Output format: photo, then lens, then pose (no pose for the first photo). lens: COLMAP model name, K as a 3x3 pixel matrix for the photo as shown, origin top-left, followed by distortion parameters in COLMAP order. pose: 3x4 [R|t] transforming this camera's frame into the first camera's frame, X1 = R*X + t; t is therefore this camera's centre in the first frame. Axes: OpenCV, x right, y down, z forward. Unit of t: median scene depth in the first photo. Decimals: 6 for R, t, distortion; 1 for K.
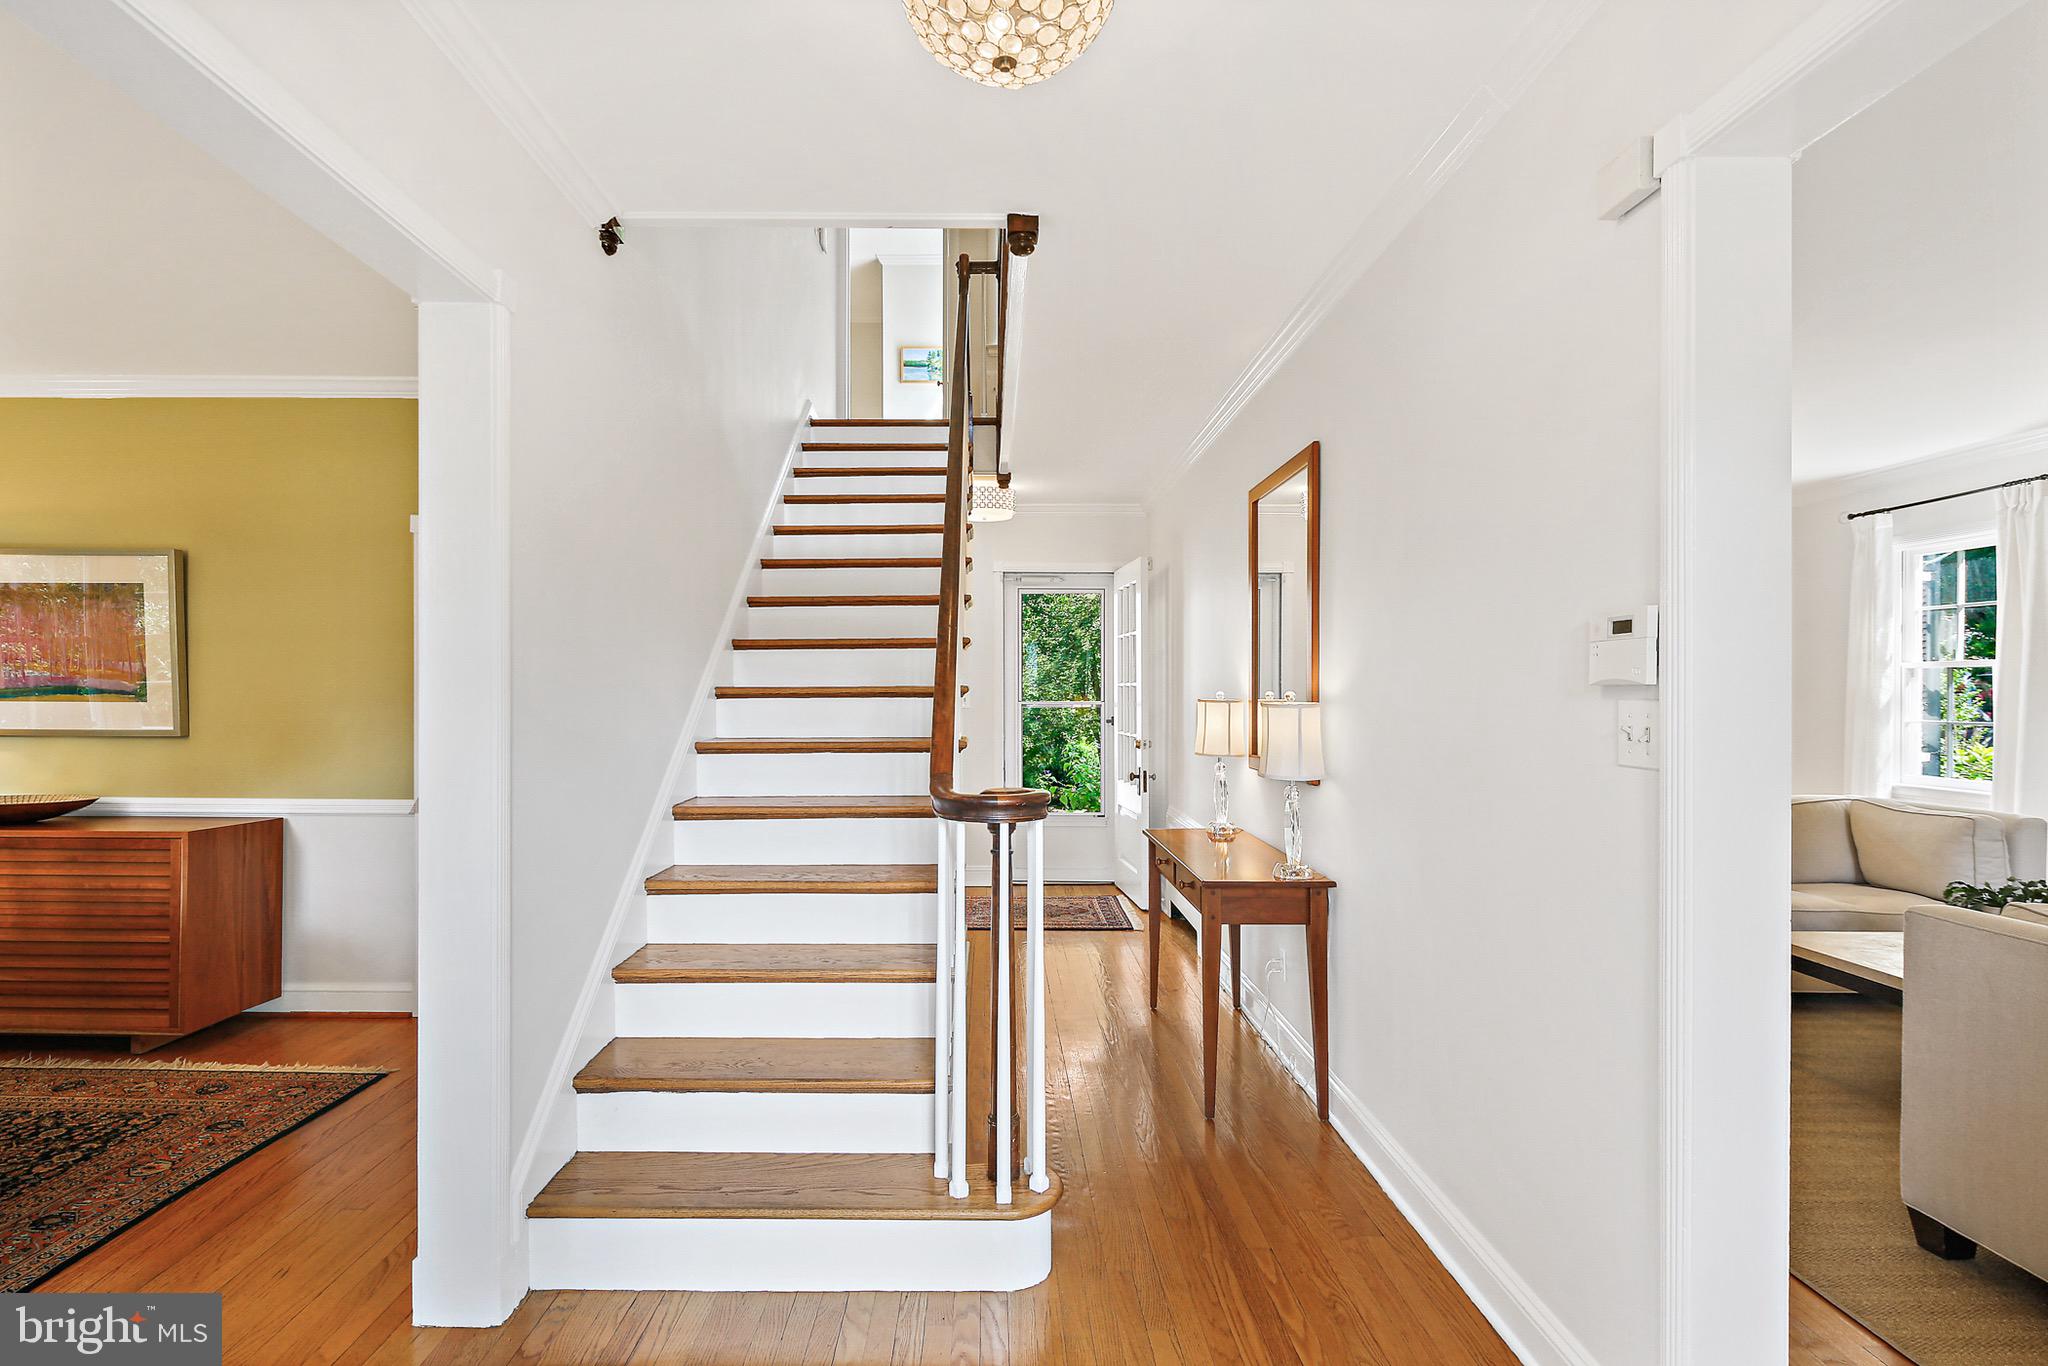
lens RADIAL K [[1017.6, 0, 960.8], [0, 1017.6, 699.8], [0, 0, 1]] dist [0.003655, -0.003346]
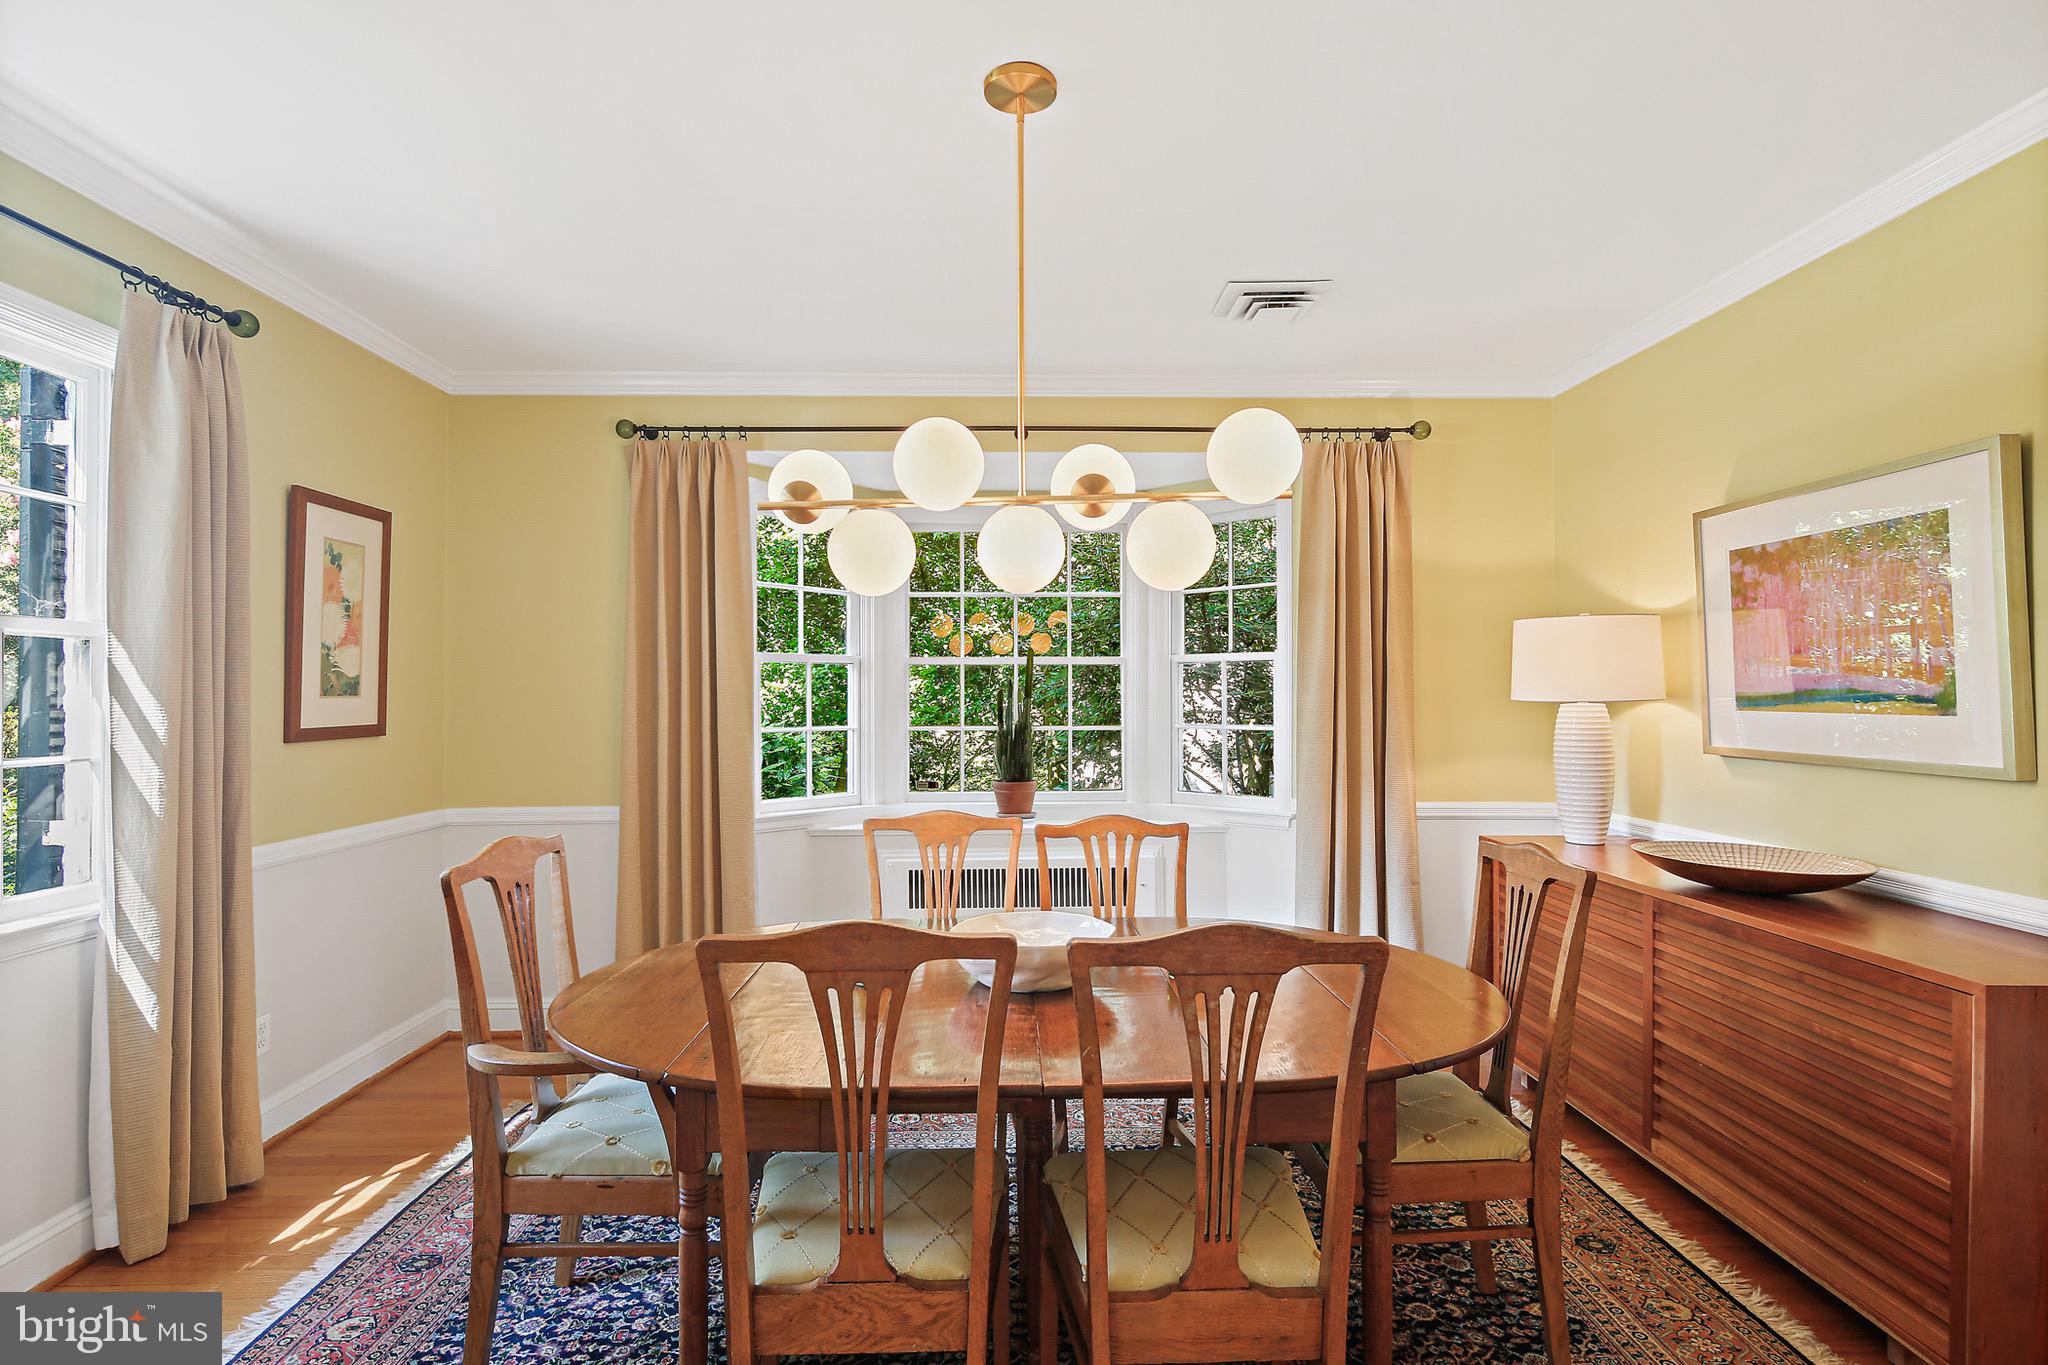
lens RADIAL K [[1017.6, 0, 993.8], [0, 1017.6, 690.9], [0, 0, 1]] dist [0.003655, -0.003346]
pose [[0.009419, -0.008584, -0.999919, -0.244155], [-0.000722, 0.999963, -0.008591, -0.007140], [0.999955, 0.000803, 0.009412, 0.467605]]
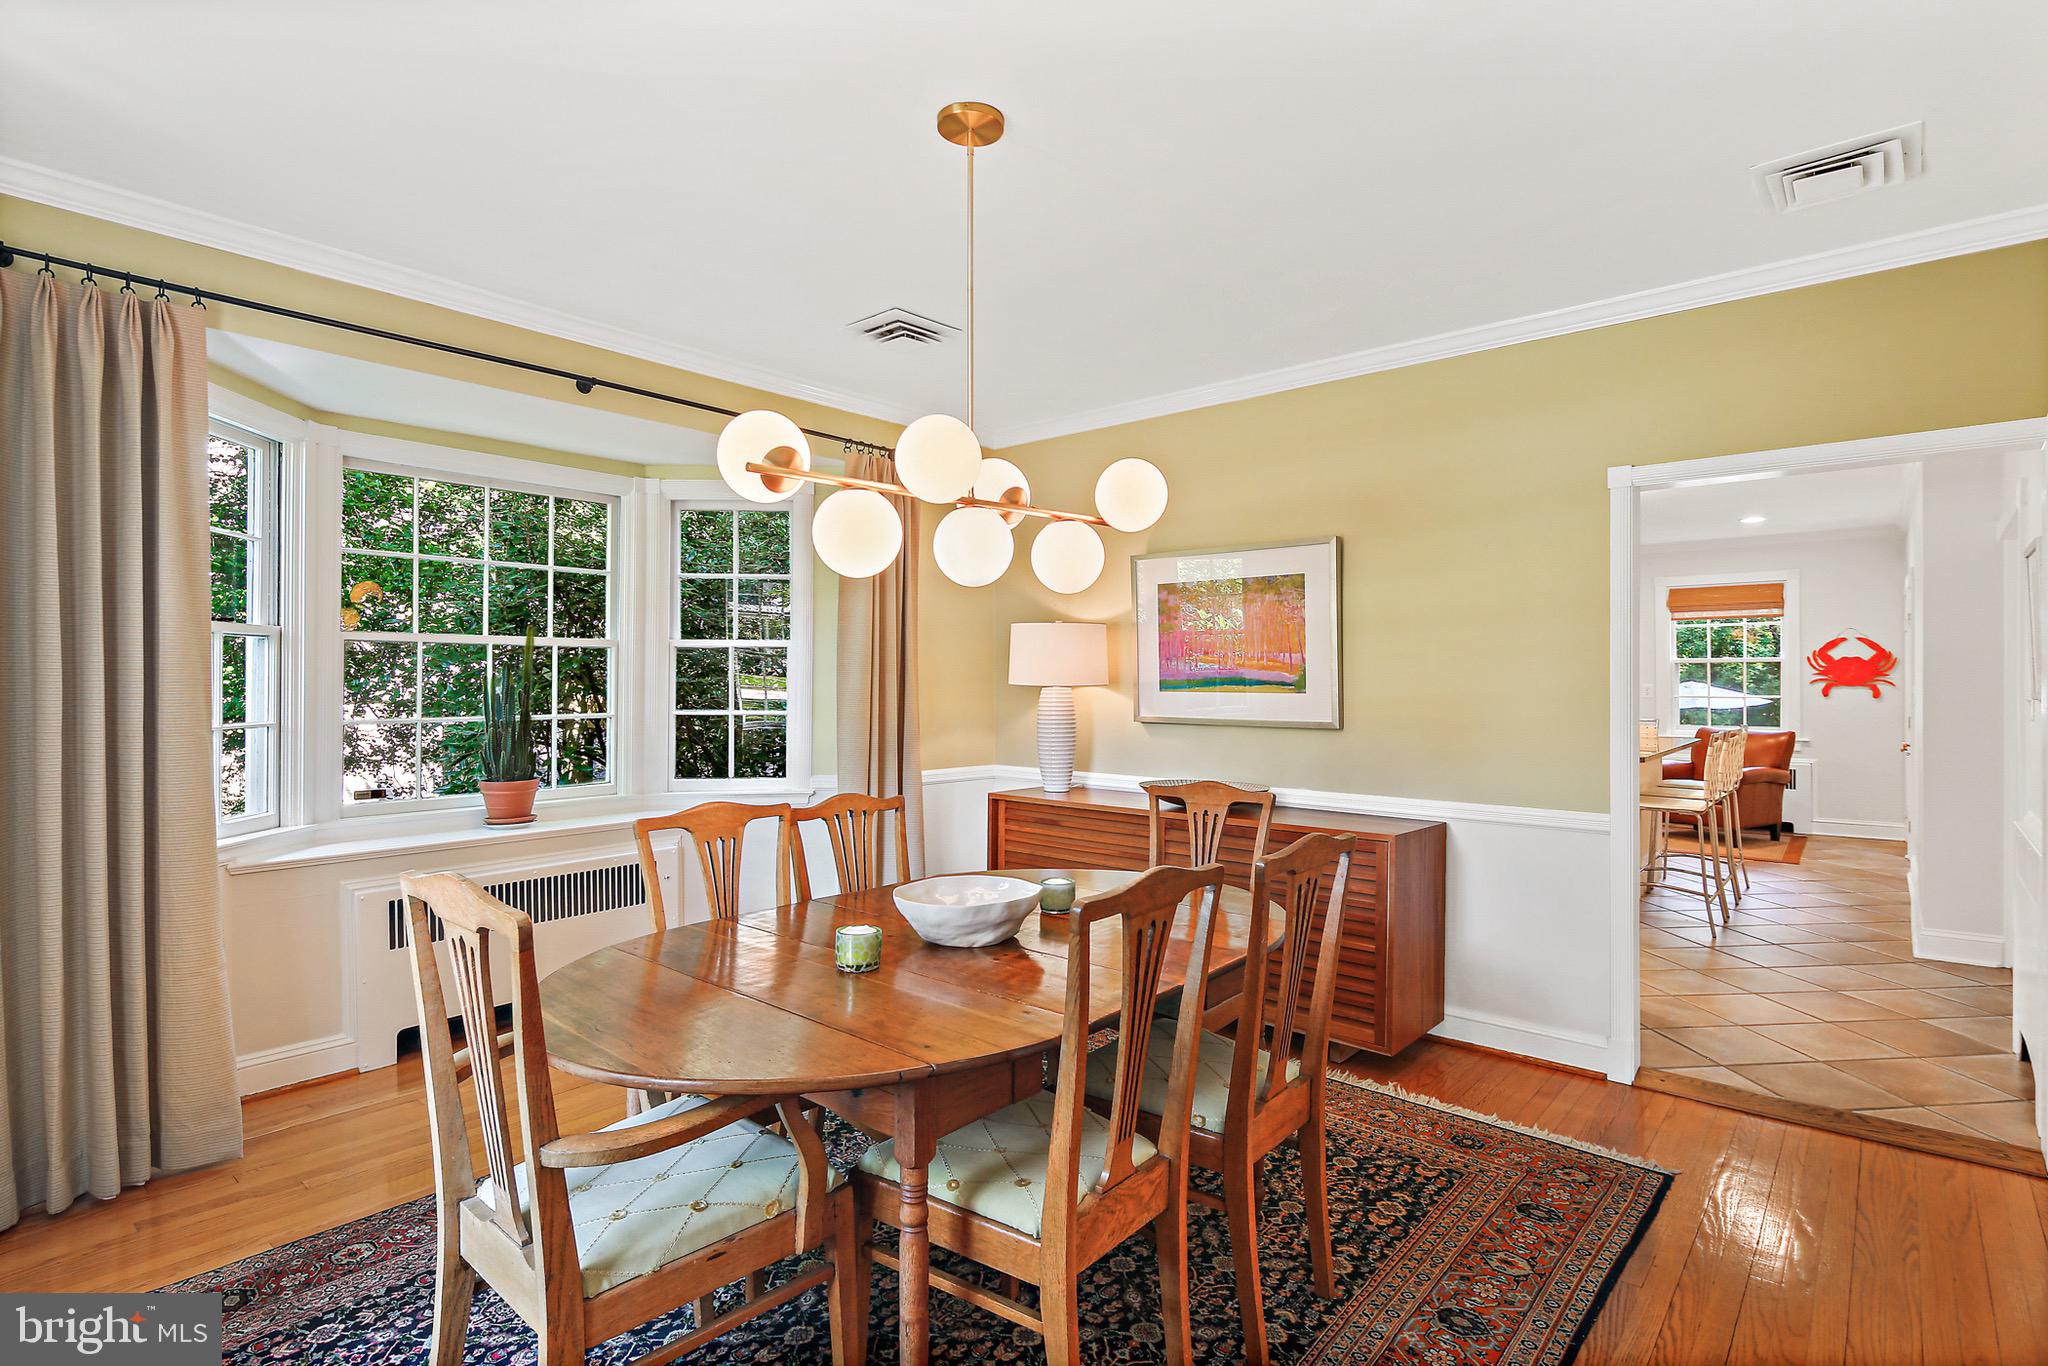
lens RADIAL K [[1017.6, 0, 1033.5], [0, 1017.6, 673.2], [0, 0, 1]] dist [0.003655, -0.003346]
pose [[0.755385, -0.010673, -0.655194, -0.361267], [0.001100, 0.999887, -0.015020, -0.002605], [0.655280, 0.010625, 0.755311, 0.082164]]
